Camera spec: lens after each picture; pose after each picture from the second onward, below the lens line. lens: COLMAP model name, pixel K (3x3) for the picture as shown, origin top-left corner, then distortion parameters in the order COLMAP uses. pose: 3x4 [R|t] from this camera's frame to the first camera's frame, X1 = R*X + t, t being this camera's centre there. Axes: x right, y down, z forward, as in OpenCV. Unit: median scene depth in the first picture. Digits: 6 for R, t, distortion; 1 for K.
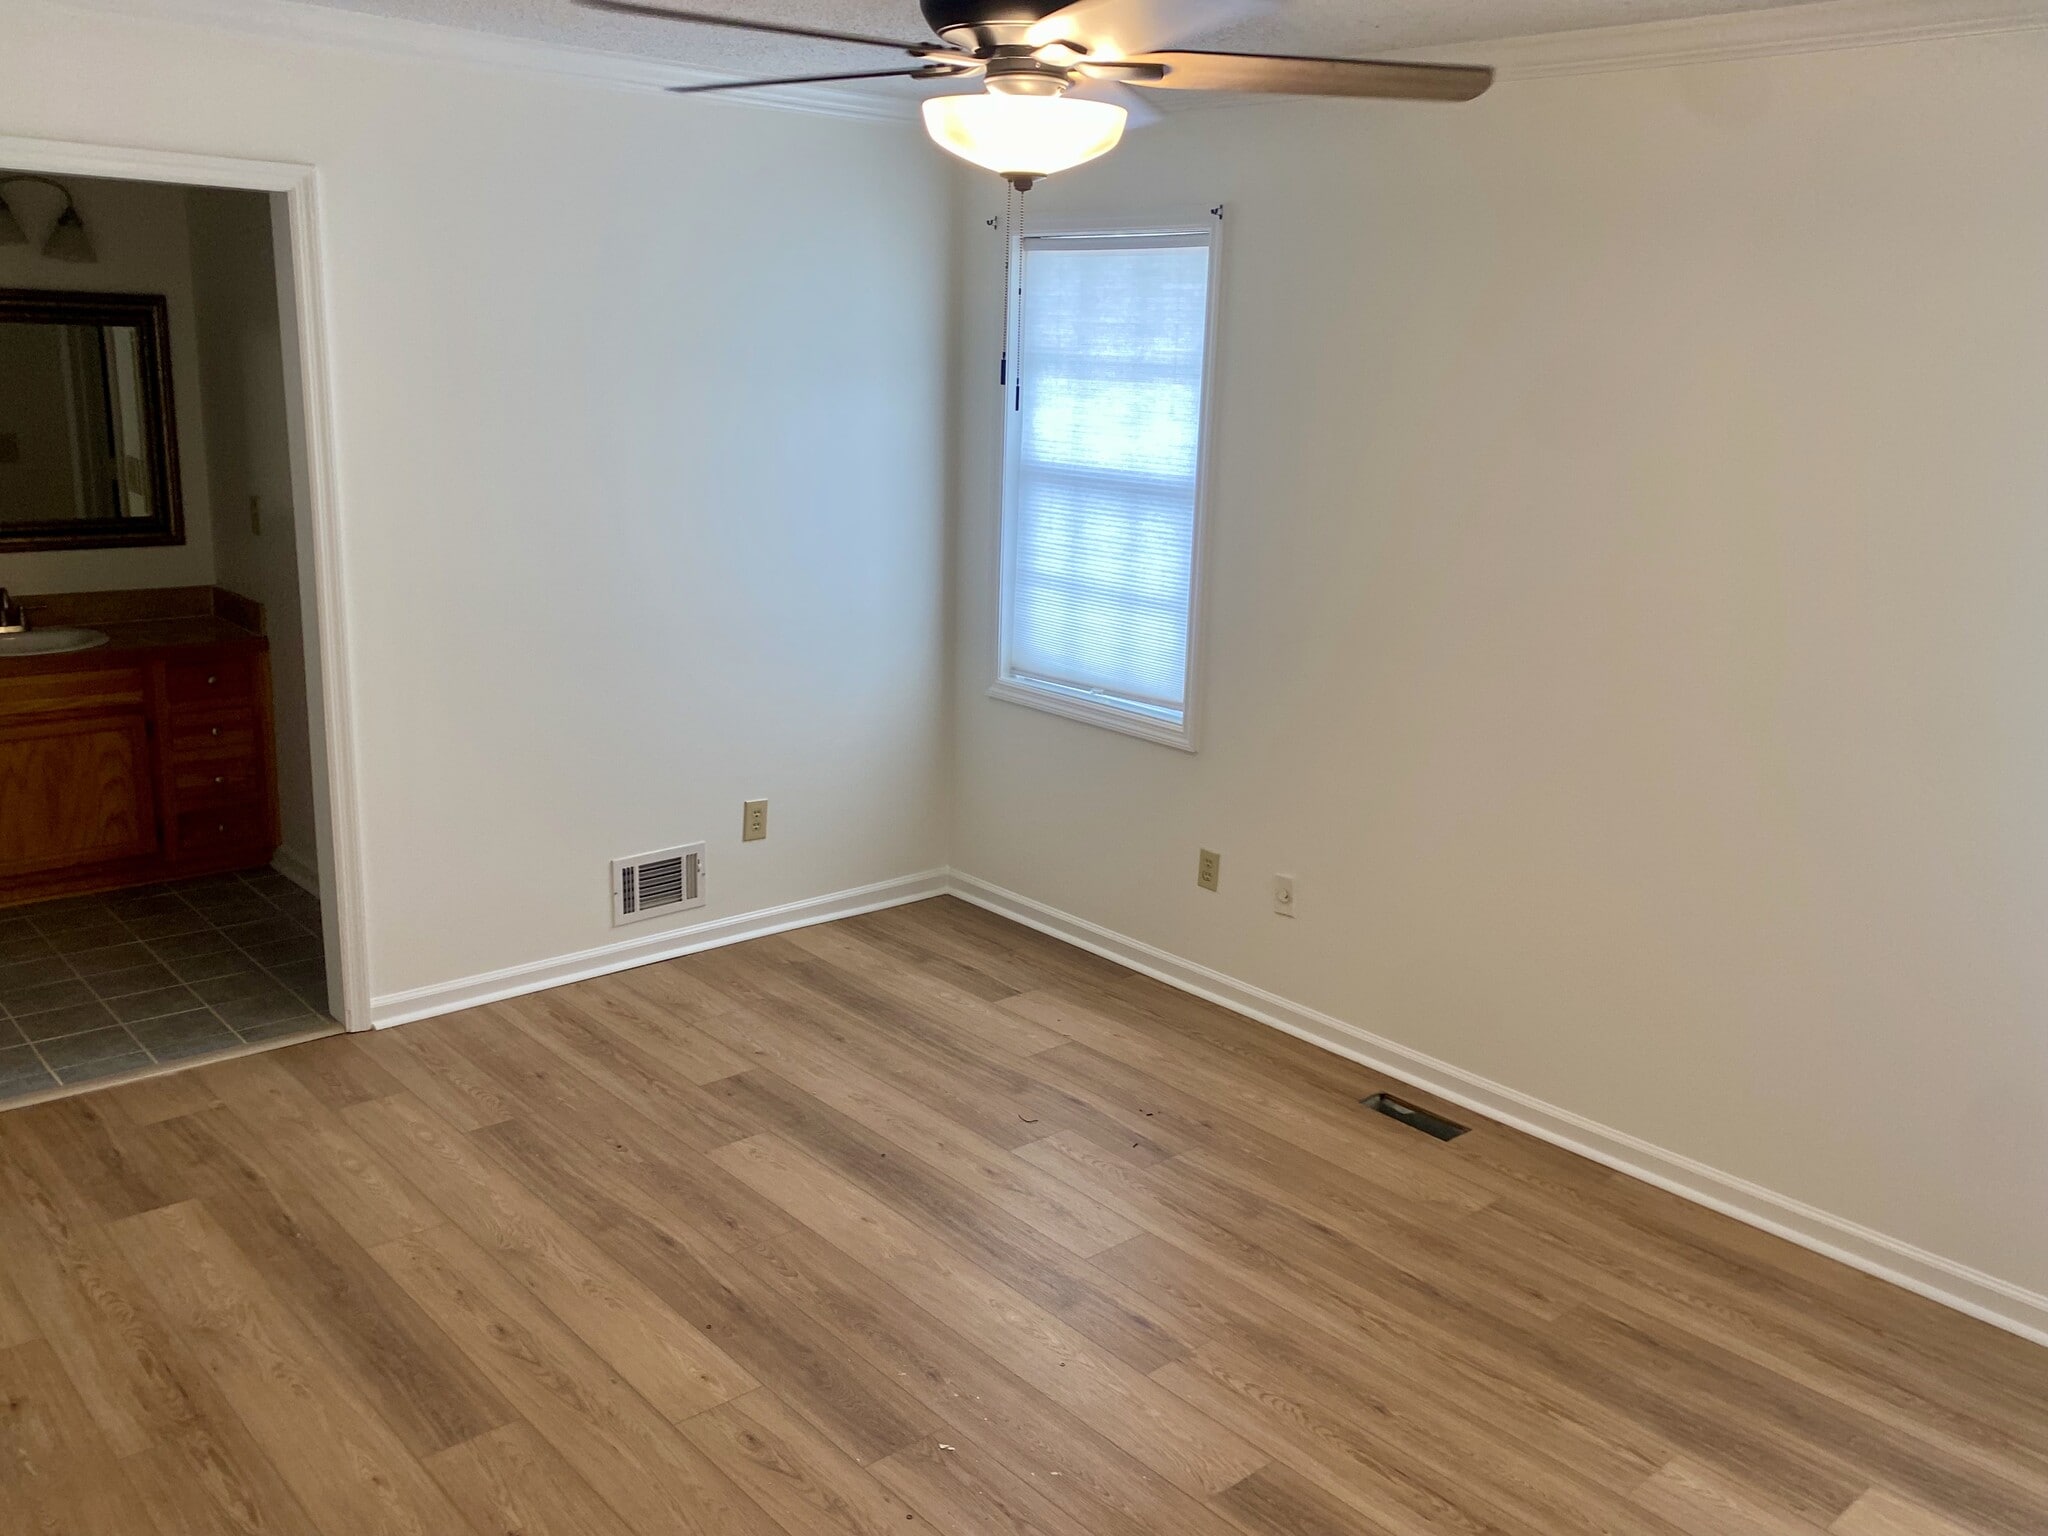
lens RADIAL K [[1668.7, 0, 1080.6], [0, 1668.7, 795.6], [0, 0, 1]] dist [0.000679, -0.060608]
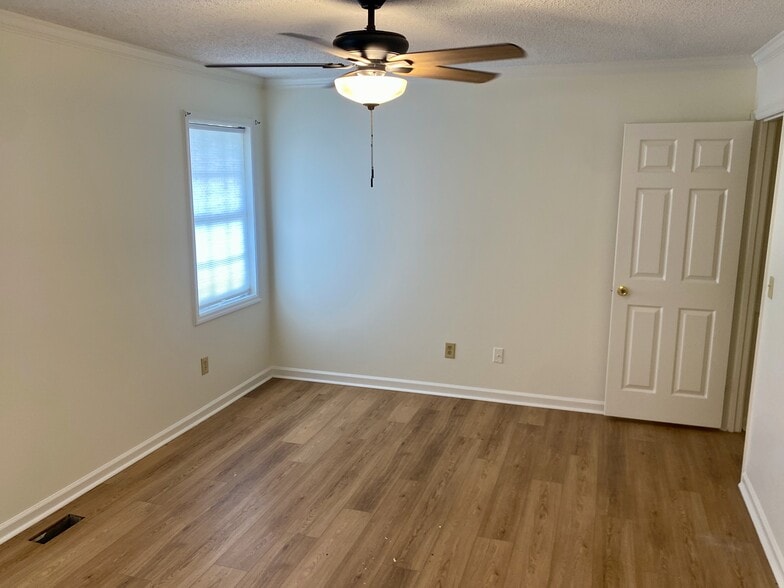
lens RADIAL K [[653.7, 0, 392.0], [0, 653.7, 294.0], [0, 0, 1]] dist [0.003899, -0.002007]
pose [[-0.465059, -0.213199, 0.859224, -0.851691], [0.213699, 0.914831, 0.342662, -0.355123], [-0.859100, 0.342974, -0.379890, 1.180594]]
